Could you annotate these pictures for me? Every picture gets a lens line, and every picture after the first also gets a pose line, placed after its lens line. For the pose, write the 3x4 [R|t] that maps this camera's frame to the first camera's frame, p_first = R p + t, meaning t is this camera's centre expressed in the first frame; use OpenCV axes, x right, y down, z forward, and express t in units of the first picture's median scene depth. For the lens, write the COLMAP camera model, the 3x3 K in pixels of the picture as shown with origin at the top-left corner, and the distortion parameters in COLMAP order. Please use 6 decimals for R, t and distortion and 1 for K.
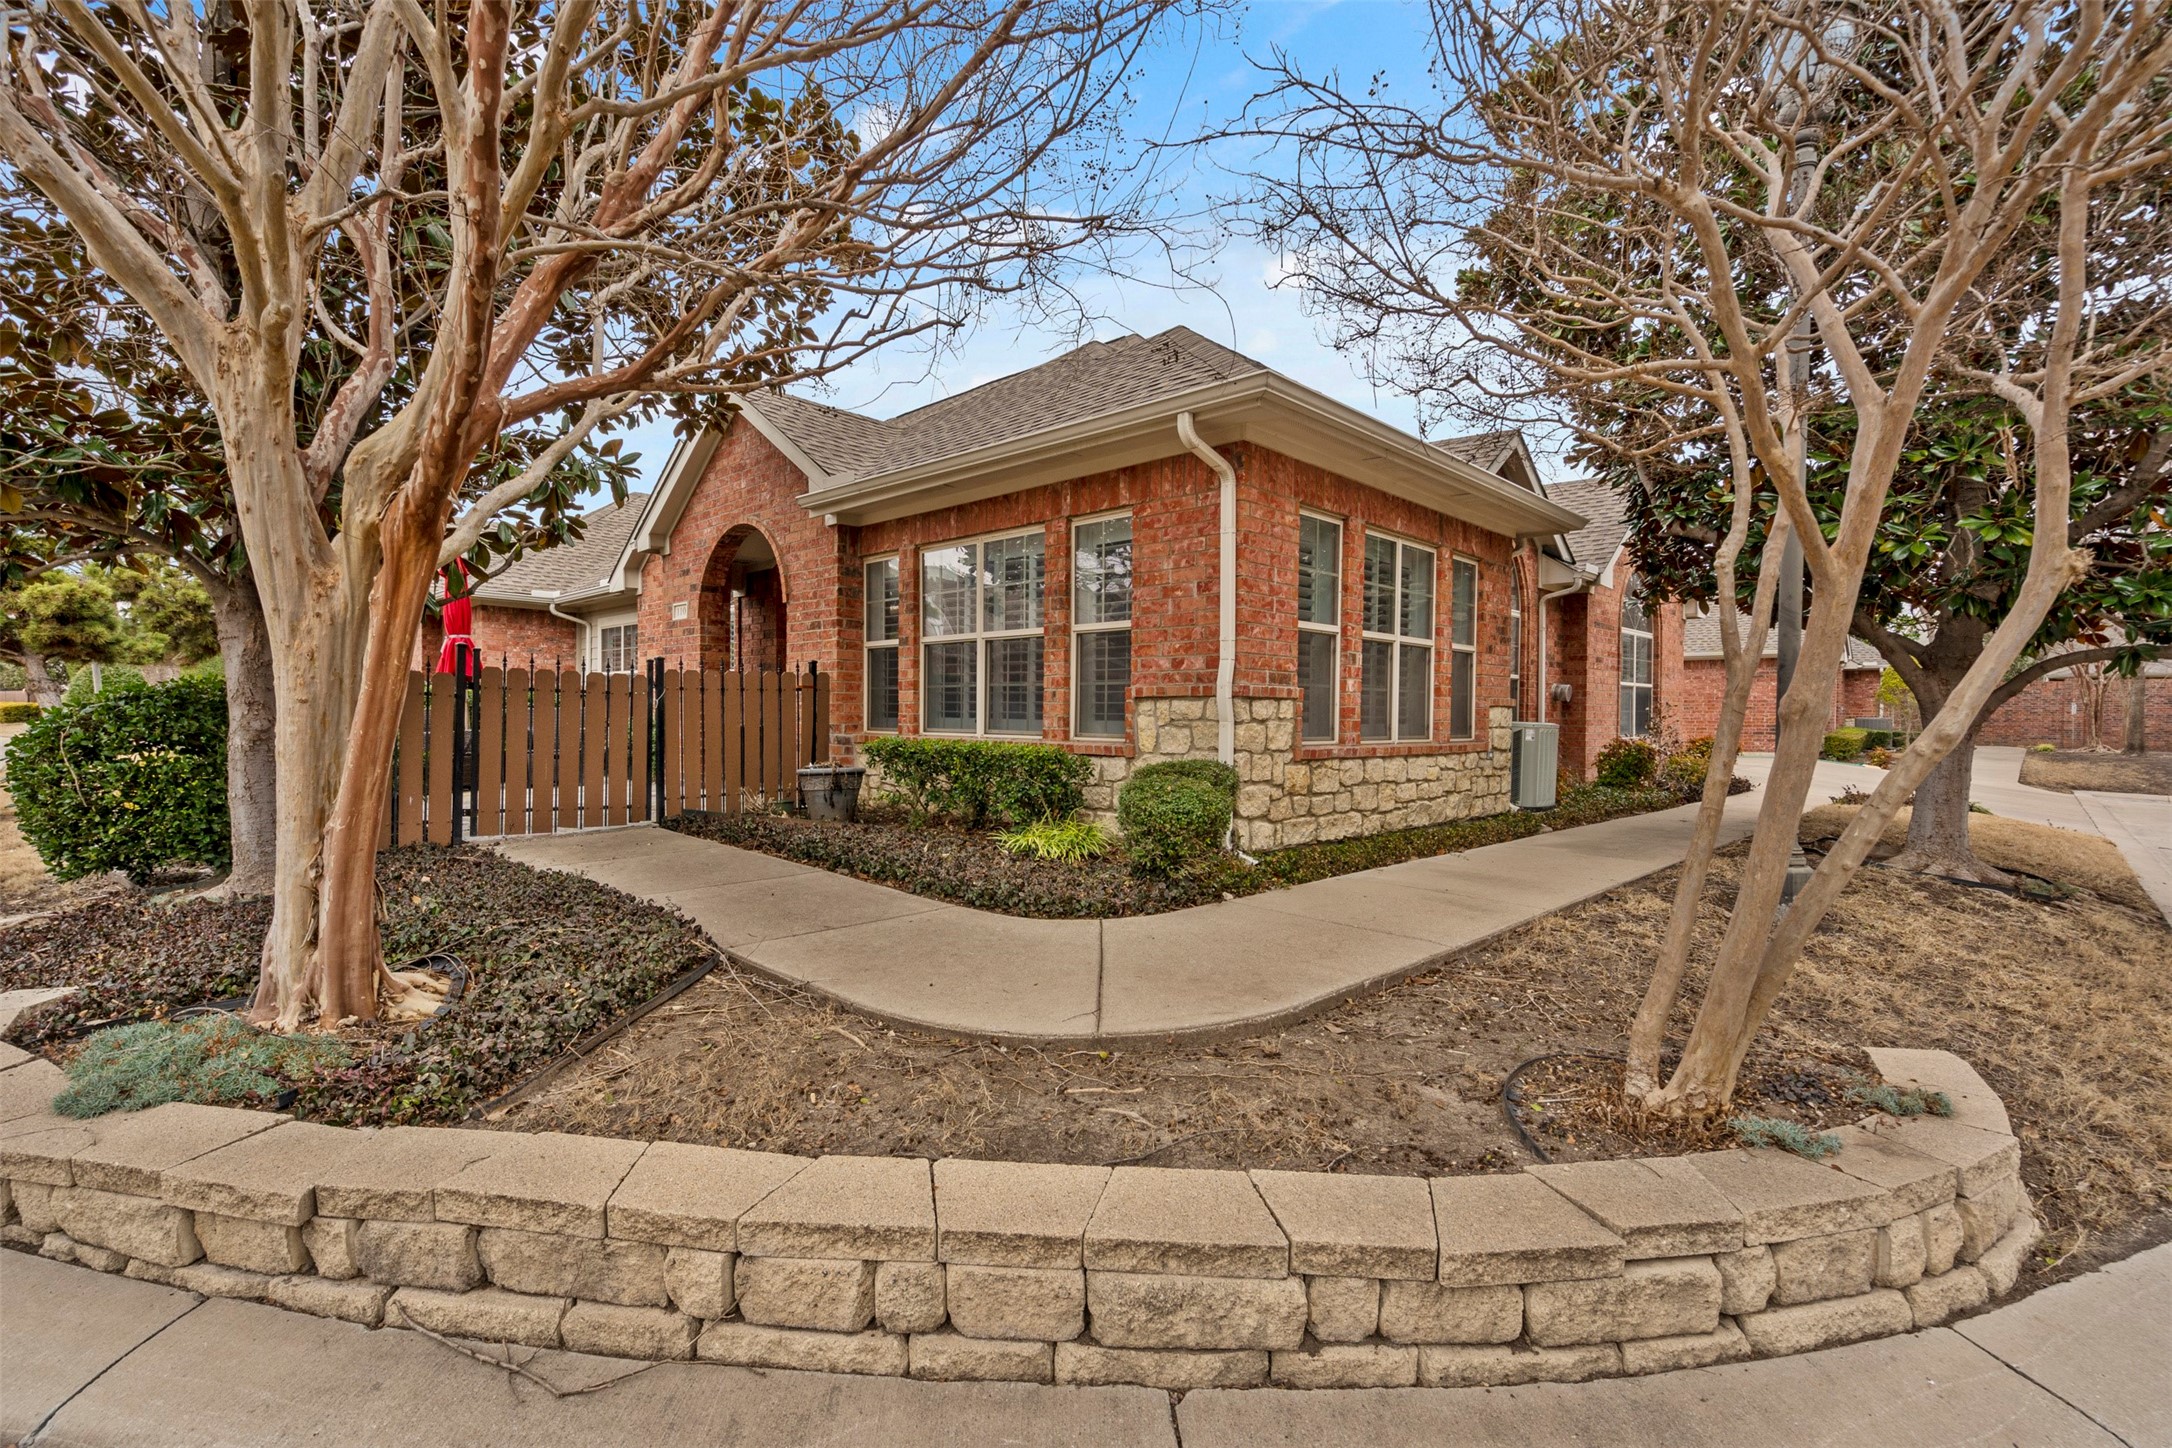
lens RADIAL K [[995.4, 0, 1086.0], [0, 995.4, 724.0], [0, 0, 1]] dist [0.002211, 0.000134]
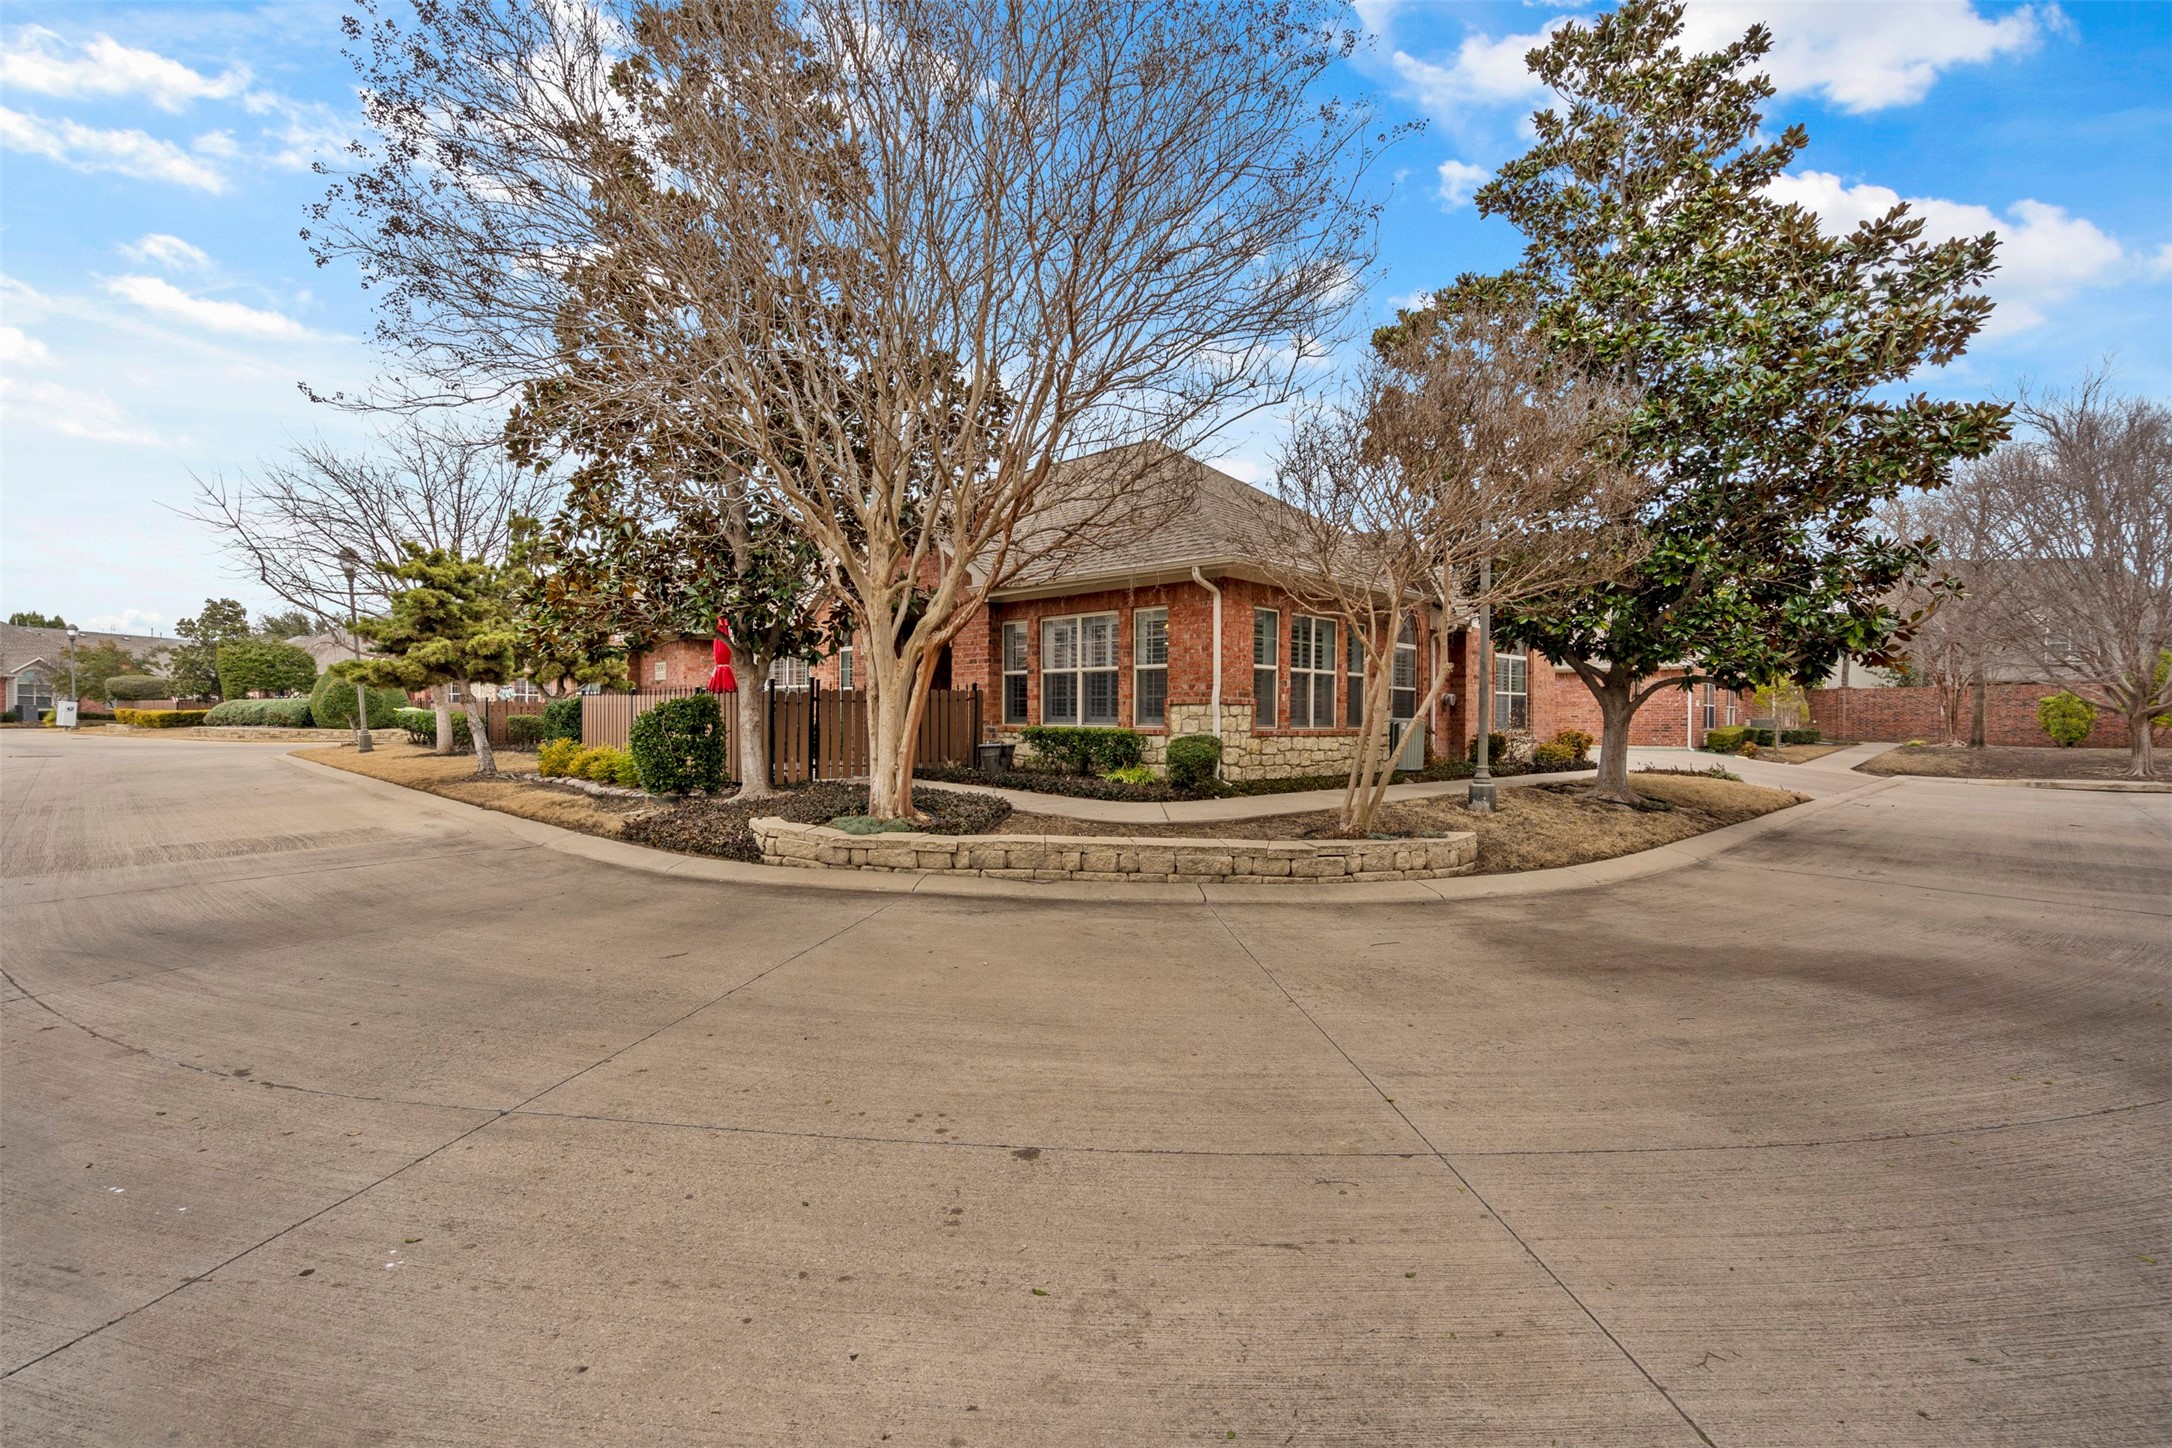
lens RADIAL K [[995.4, 0, 1086.0], [0, 995.4, 724.0], [0, 0, 1]] dist [0.002211, 0.000134]
pose [[0.999995, -0.002864, -0.001326, -0.107130], [0.002857, 0.999983, -0.005079, 0.020386], [0.001341, 0.005075, 0.999986, -0.900565]]
